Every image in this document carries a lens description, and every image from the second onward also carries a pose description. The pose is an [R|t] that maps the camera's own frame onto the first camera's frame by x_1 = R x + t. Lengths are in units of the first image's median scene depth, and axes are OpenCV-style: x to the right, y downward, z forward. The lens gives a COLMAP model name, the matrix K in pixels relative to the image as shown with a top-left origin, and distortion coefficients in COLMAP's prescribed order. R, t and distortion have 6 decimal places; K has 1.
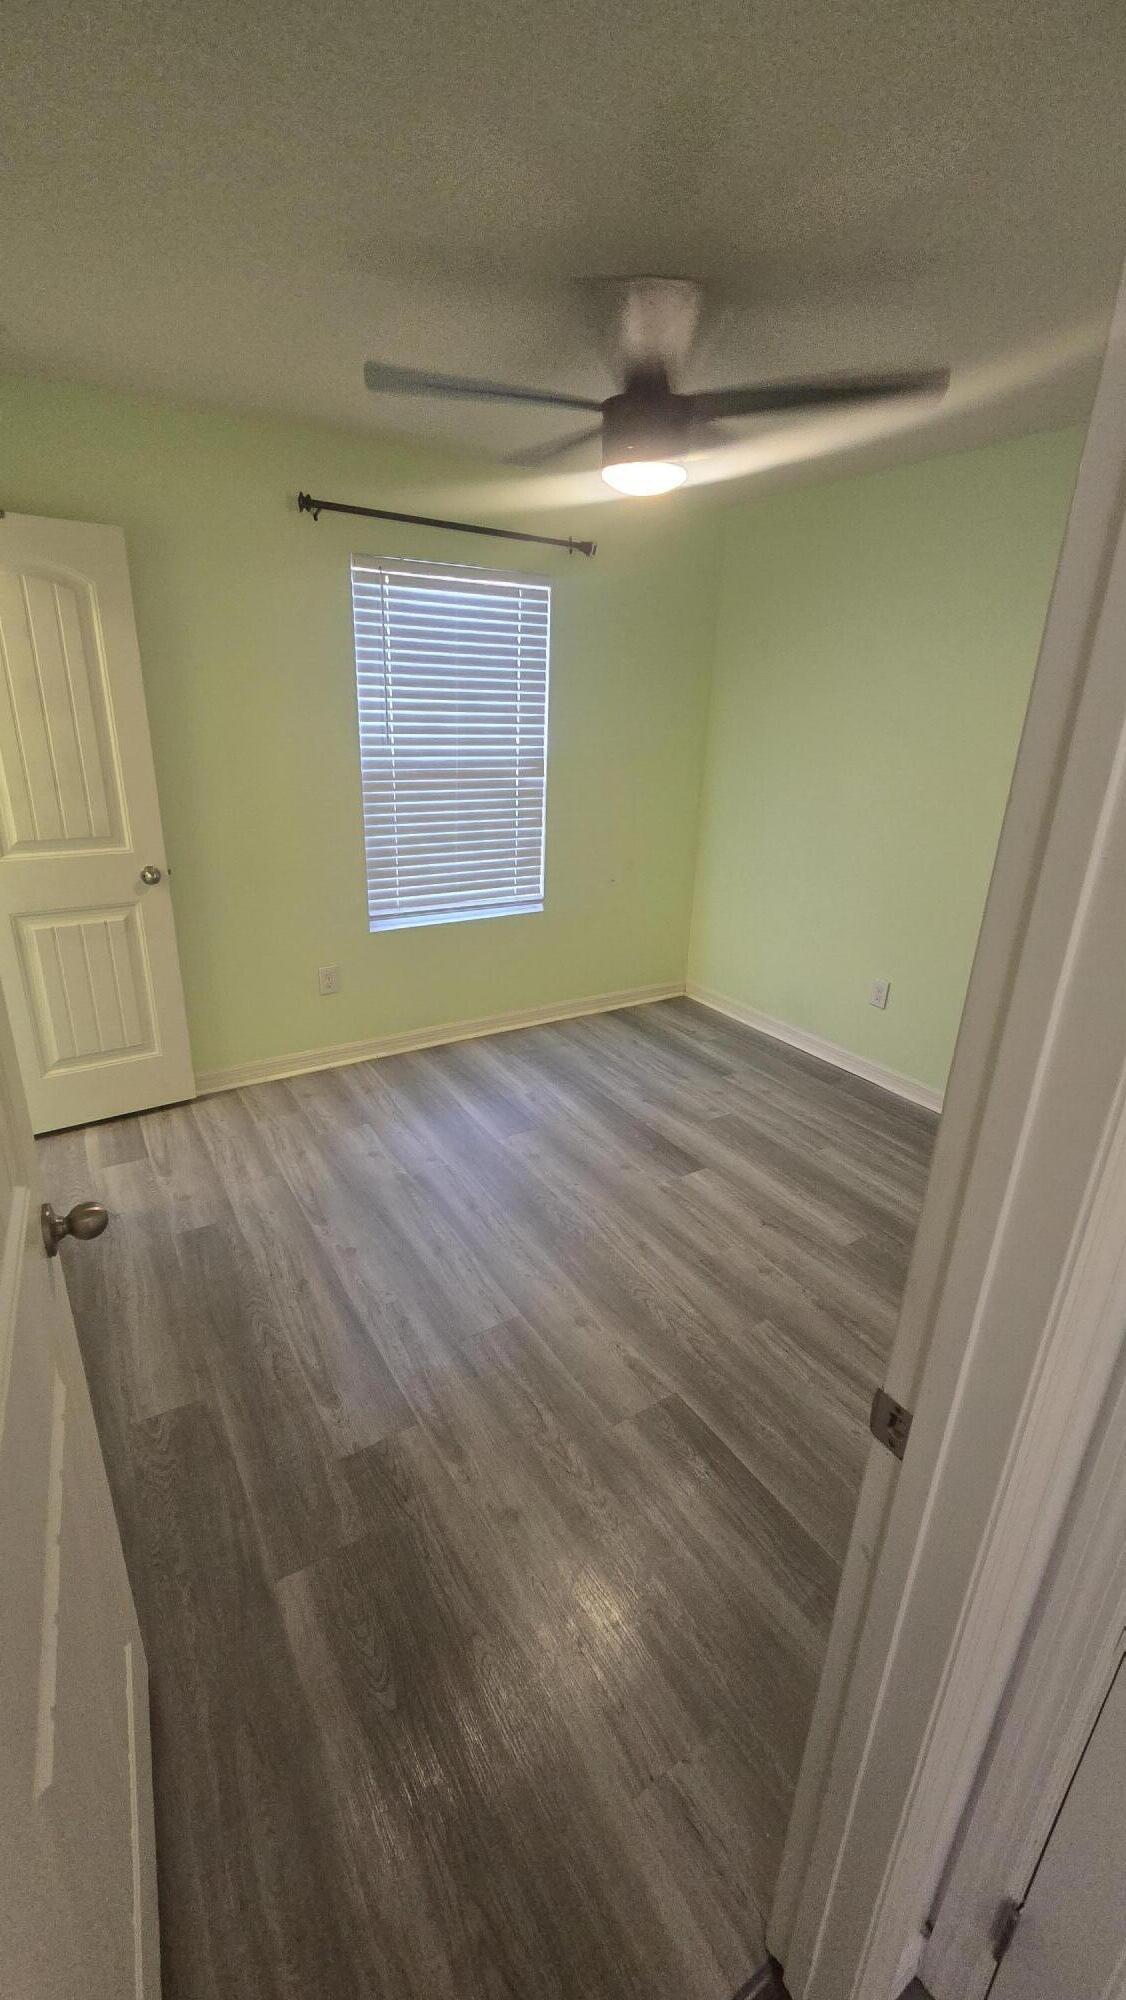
lens RADIAL K [[823.3, 0, 552.4], [0, 823.3, 998.2], [0, 0, 1]] dist [-0.001728, -0.000028]
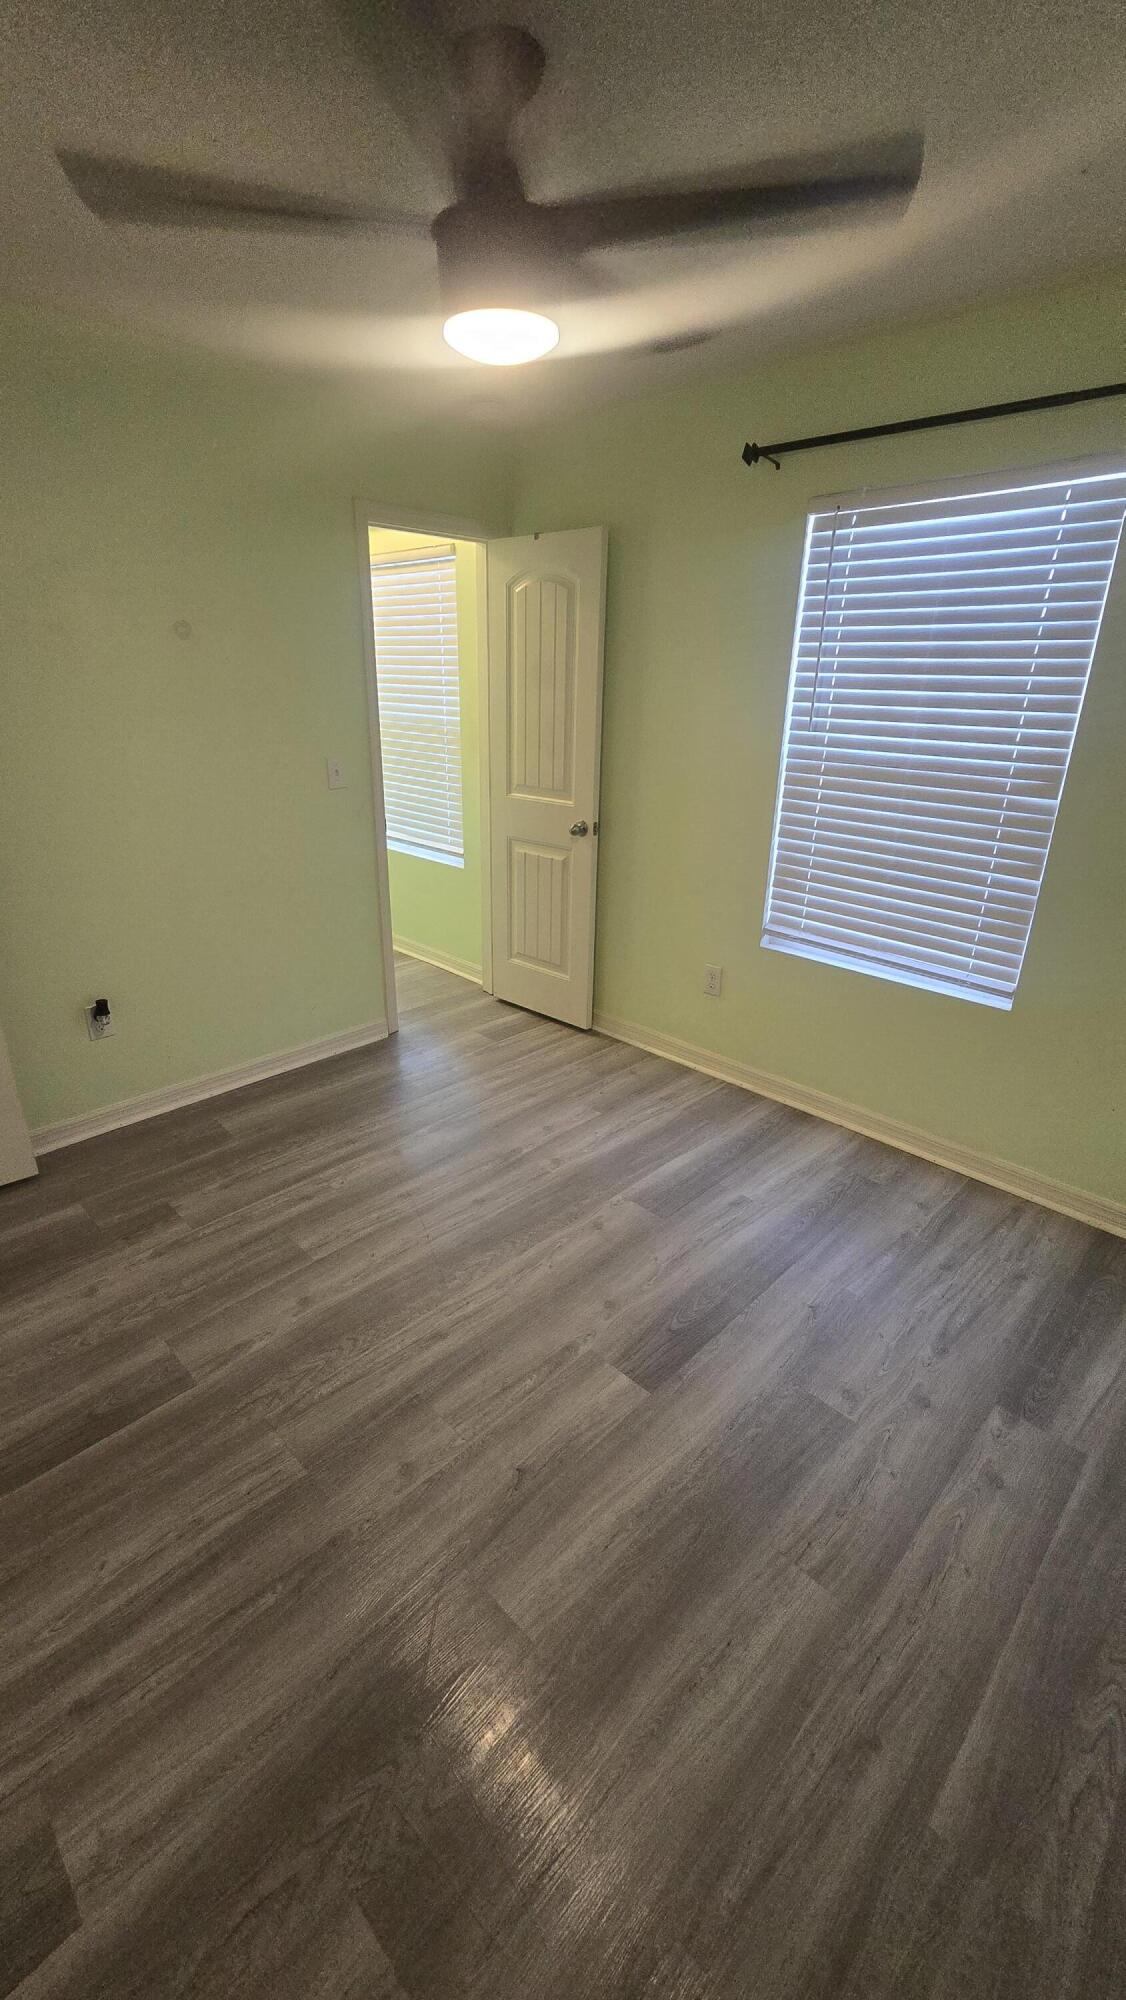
lens RADIAL K [[823.3, 0, 552.4], [0, 823.3, 998.2], [0, 0, 1]] dist [-0.001728, -0.000028]
pose [[0.222907, 0.332941, -0.916222, 0.612926], [-0.339731, 0.907479, 0.247112, -0.192185], [0.913726, 0.256186, 0.315394, 0.608676]]
